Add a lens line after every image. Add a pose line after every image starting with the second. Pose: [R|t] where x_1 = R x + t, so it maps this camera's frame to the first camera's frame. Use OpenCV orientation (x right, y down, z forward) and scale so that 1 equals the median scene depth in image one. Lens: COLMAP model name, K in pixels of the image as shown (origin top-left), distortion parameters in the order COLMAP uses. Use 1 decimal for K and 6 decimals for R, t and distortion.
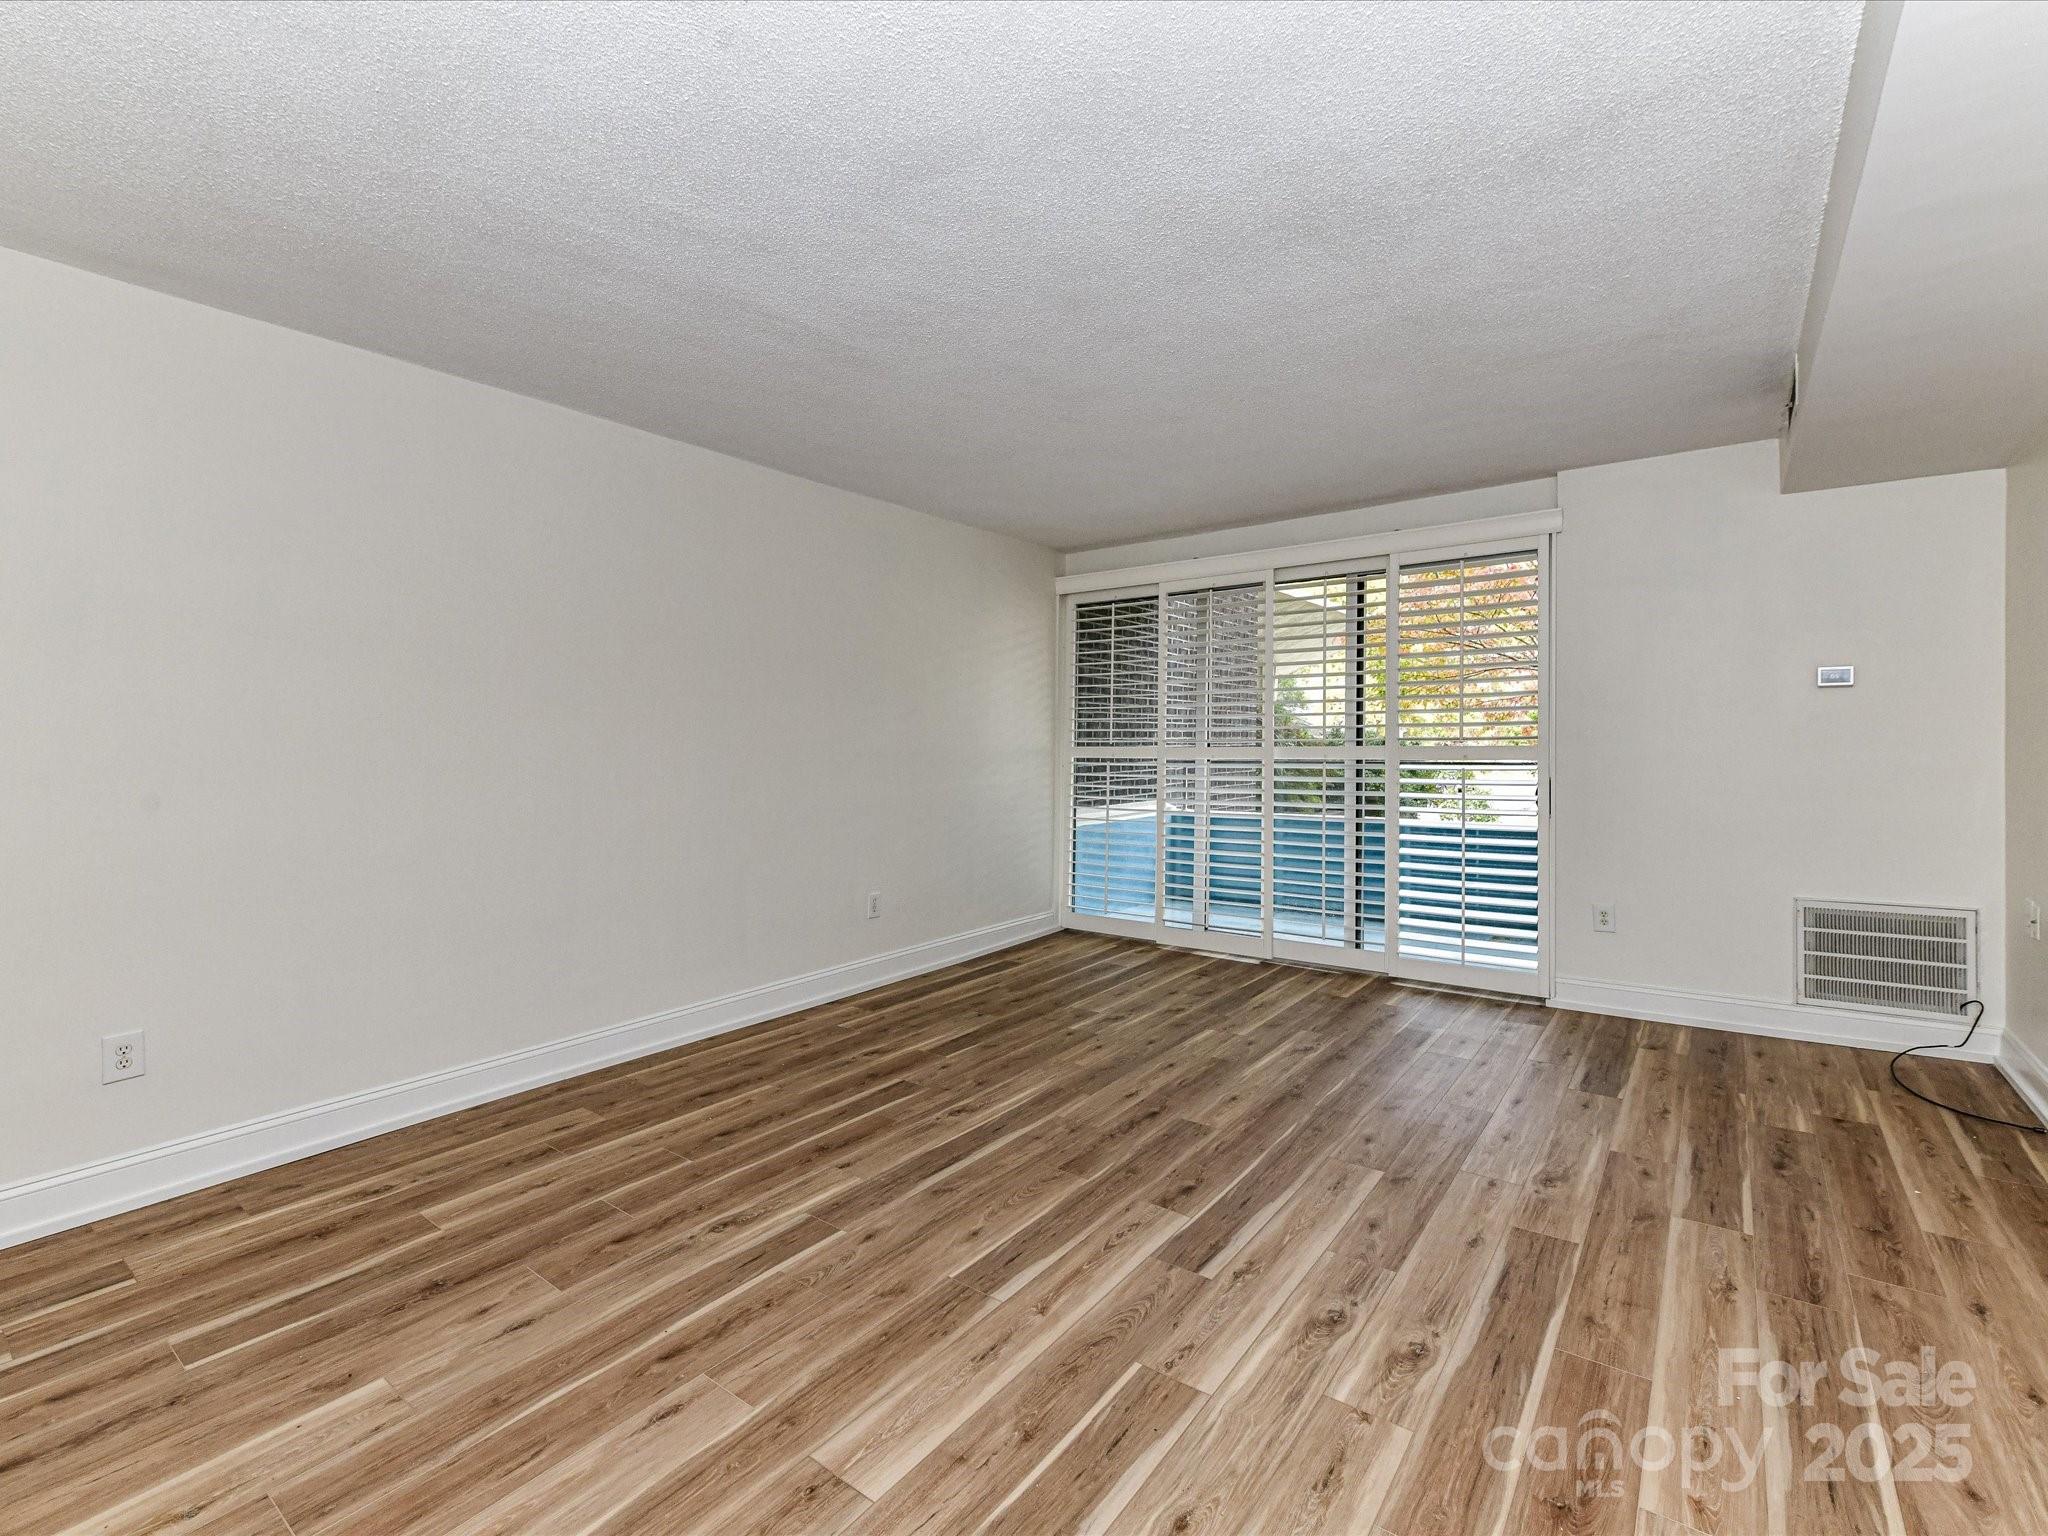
lens RADIAL K [[920.8, 0, 1028.7], [0, 920.8, 750.3], [0, 0, 1]] dist [0.000769, -0.000909]
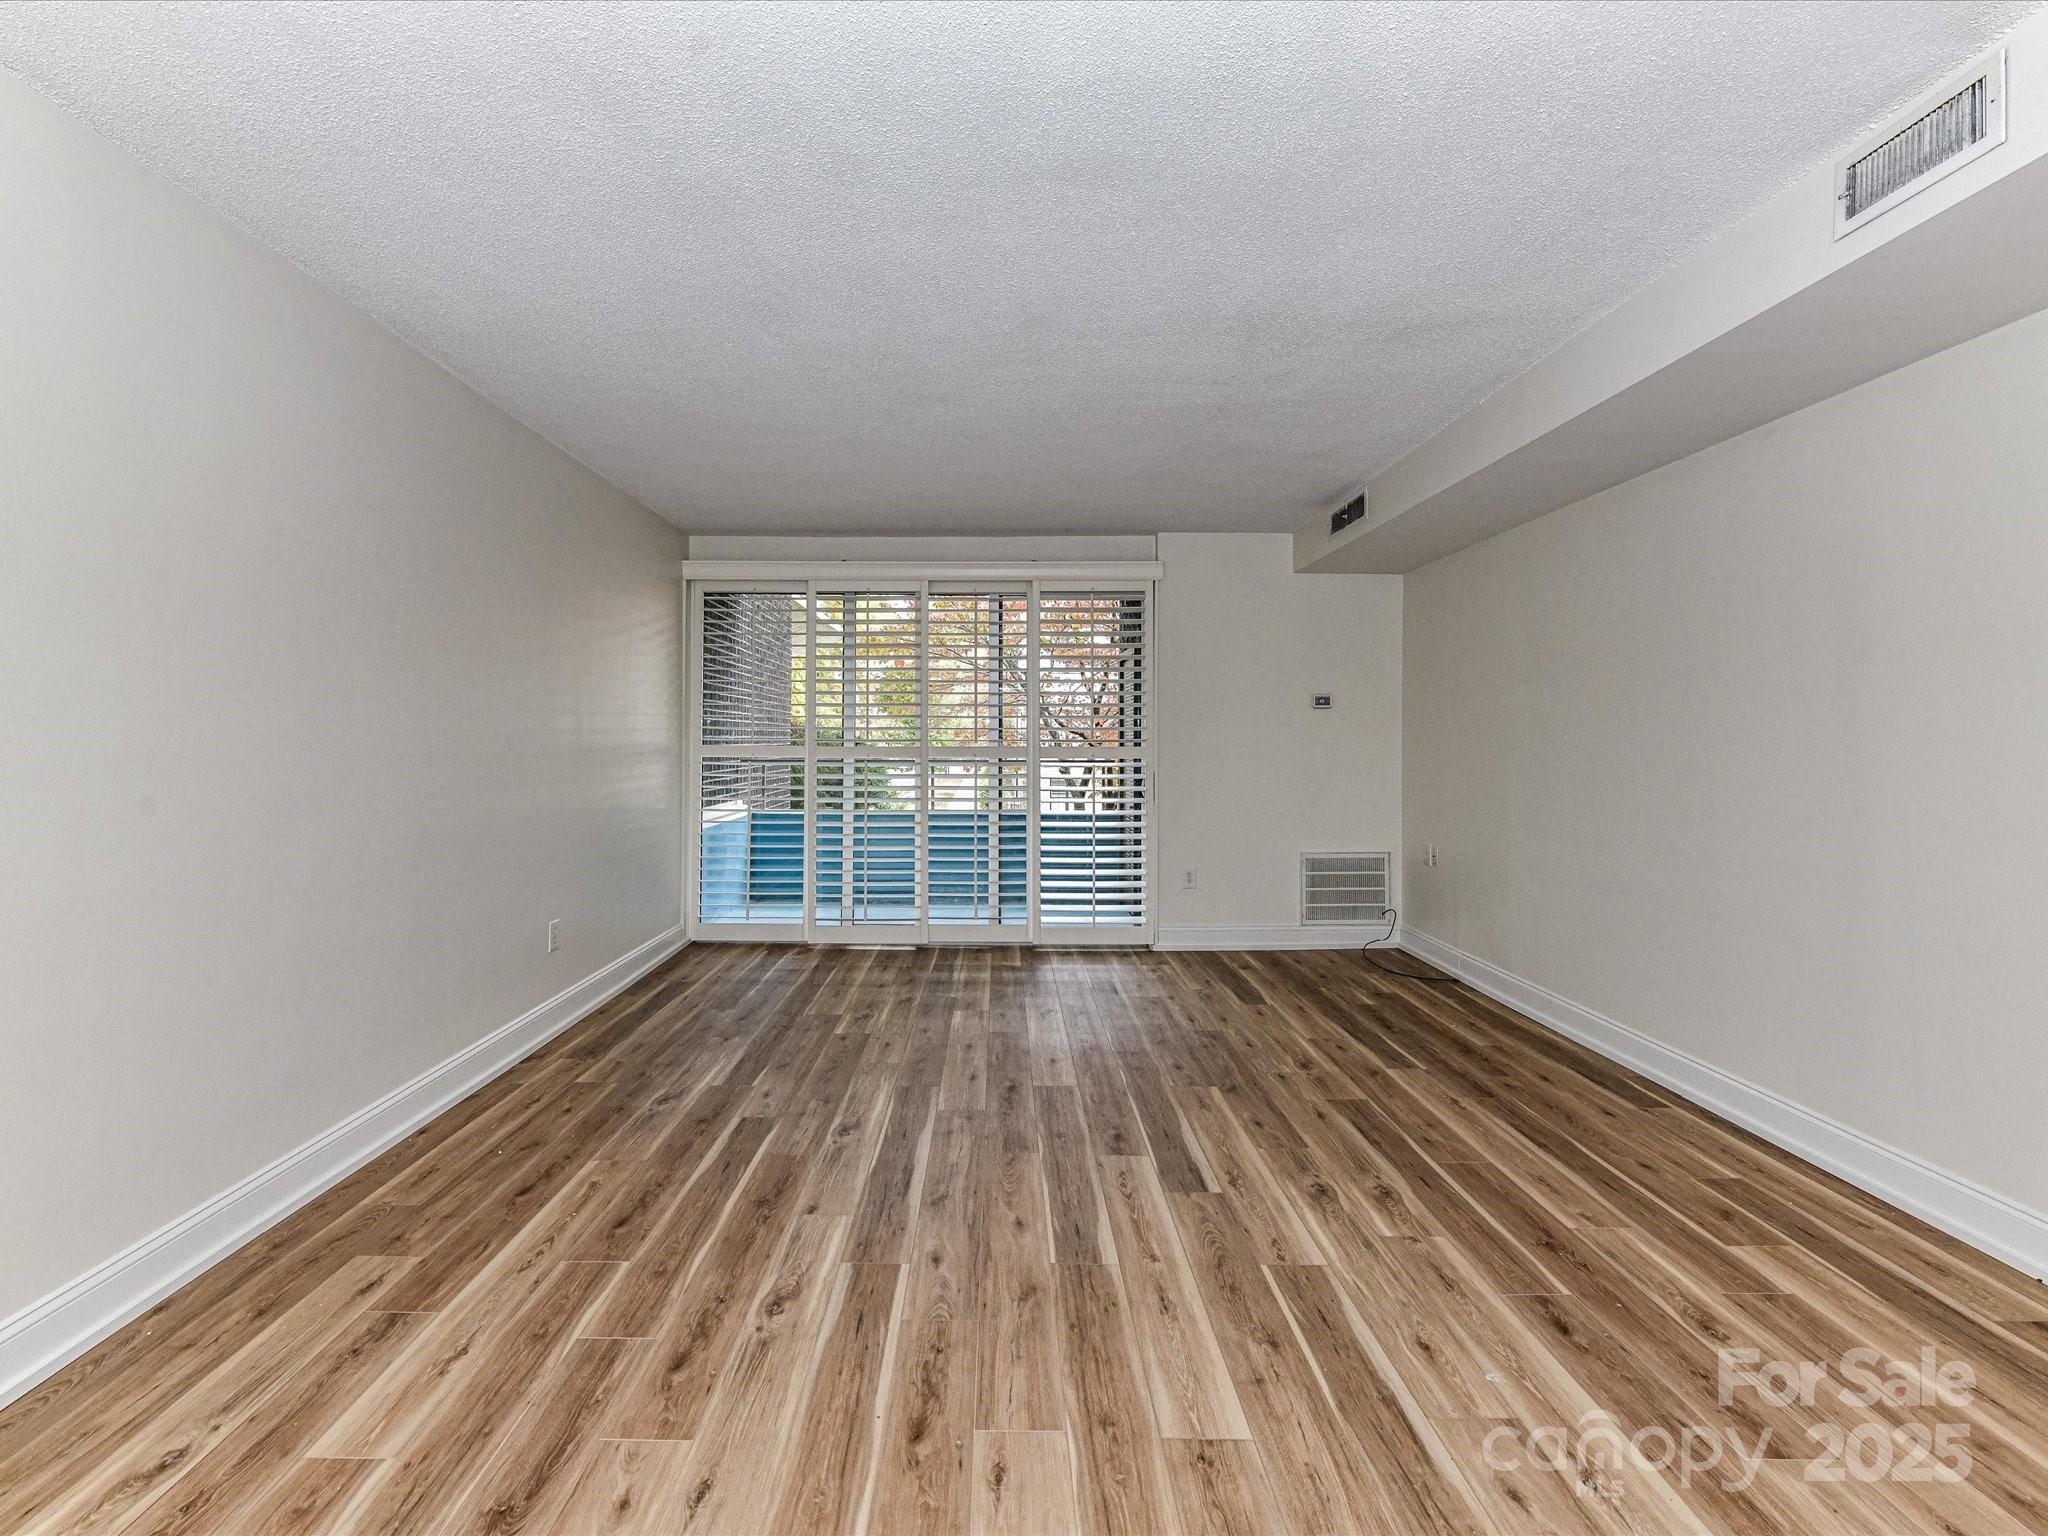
lens RADIAL K [[920.8, 0, 992.9], [0, 920.8, 746.3], [0, 0, 1]] dist [0.000769, -0.000909]
pose [[0.805773, 0.004586, 0.592206, -0.548175], [-0.002627, 0.999988, -0.004170, 0.001026], [-0.592218, 0.001804, 0.805776, 0.156082]]
